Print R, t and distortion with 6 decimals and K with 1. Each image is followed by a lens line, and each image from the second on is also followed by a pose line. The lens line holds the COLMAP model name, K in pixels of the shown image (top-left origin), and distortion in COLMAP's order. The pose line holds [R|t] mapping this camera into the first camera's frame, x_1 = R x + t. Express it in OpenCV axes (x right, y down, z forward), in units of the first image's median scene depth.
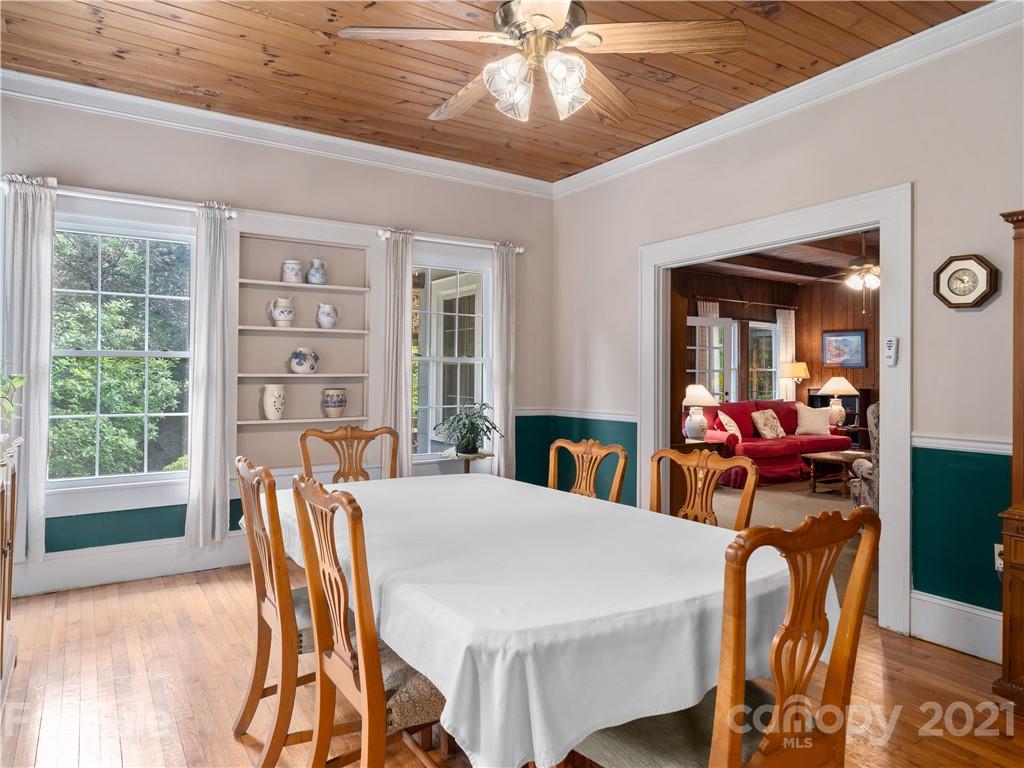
lens RADIAL K [[682.9, 0, 510.8], [0, 682.9, 359.5], [0, 0, 1]] dist [0.021473, 0.000546]
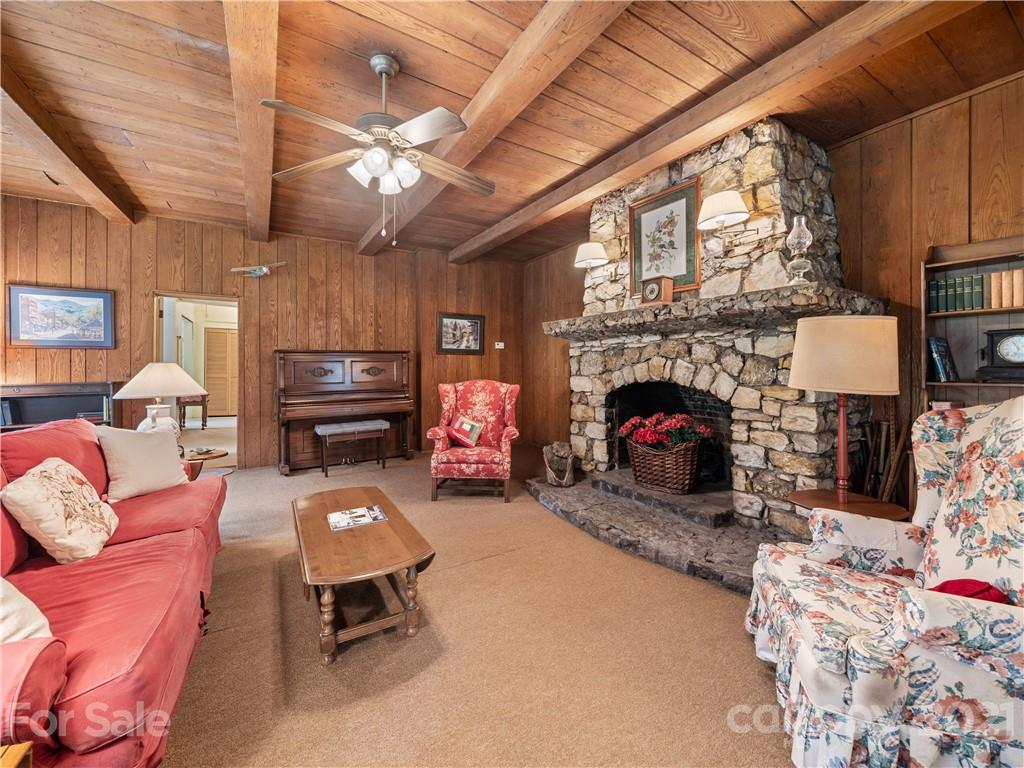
lens RADIAL K [[398.0, 0, 516.7], [0, 398.0, 368.0], [0, 0, 1]] dist [-0.006985, 0.000174]
pose [[0.034543, -0.010925, 0.999344, 0.153942], [-0.023082, 0.999665, 0.011727, 0.016412], [-0.999137, -0.023471, 0.034279, 0.600041]]
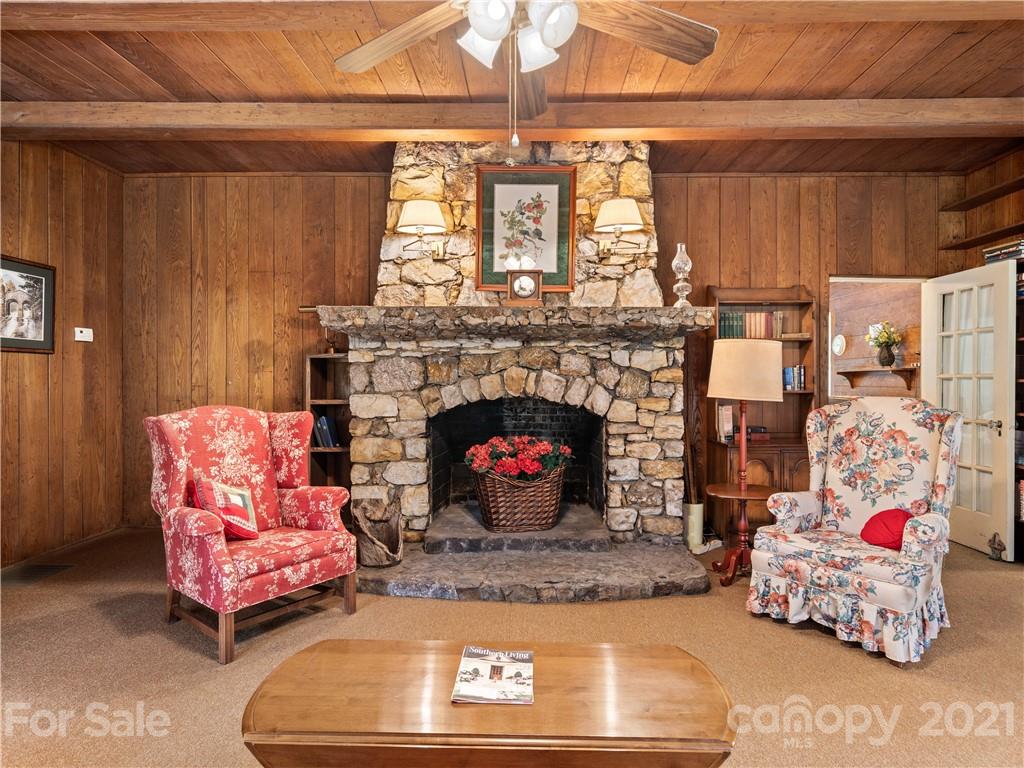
lens RADIAL K [[579.5, 0, 516.9], [0, 579.5, 380.6], [0, 0, 1]] dist [0.007776, -0.001022]
pose [[-0.811685, -0.012467, 0.583962, 0.253005], [-0.020423, 0.999767, -0.007043, 0.019763], [-0.583738, -0.017644, -0.811751, 0.797559]]
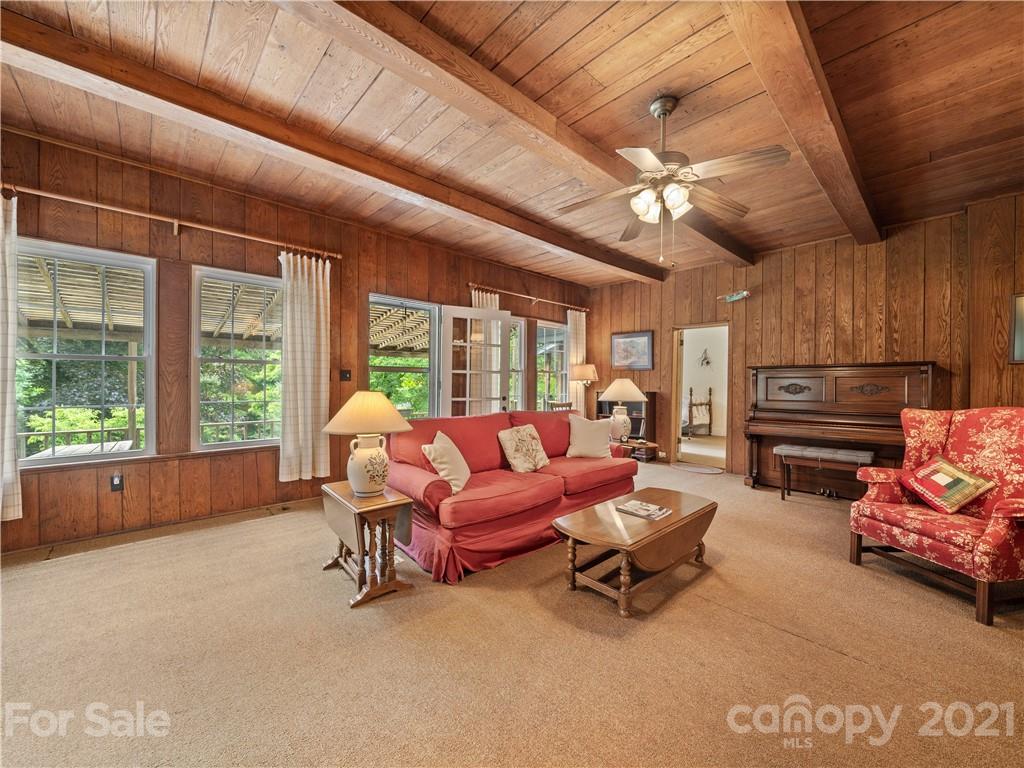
lens RADIAL K [[398.0, 0, 515.6], [0, 398.0, 383.2], [0, 0, 1]] dist [-0.006985, 0.000174]
pose [[0.986203, 0.001626, 0.165531, 0.233374], [-0.006585, 0.999546, 0.029413, 0.015261], [-0.165408, -0.030097, 0.985766, 0.475971]]
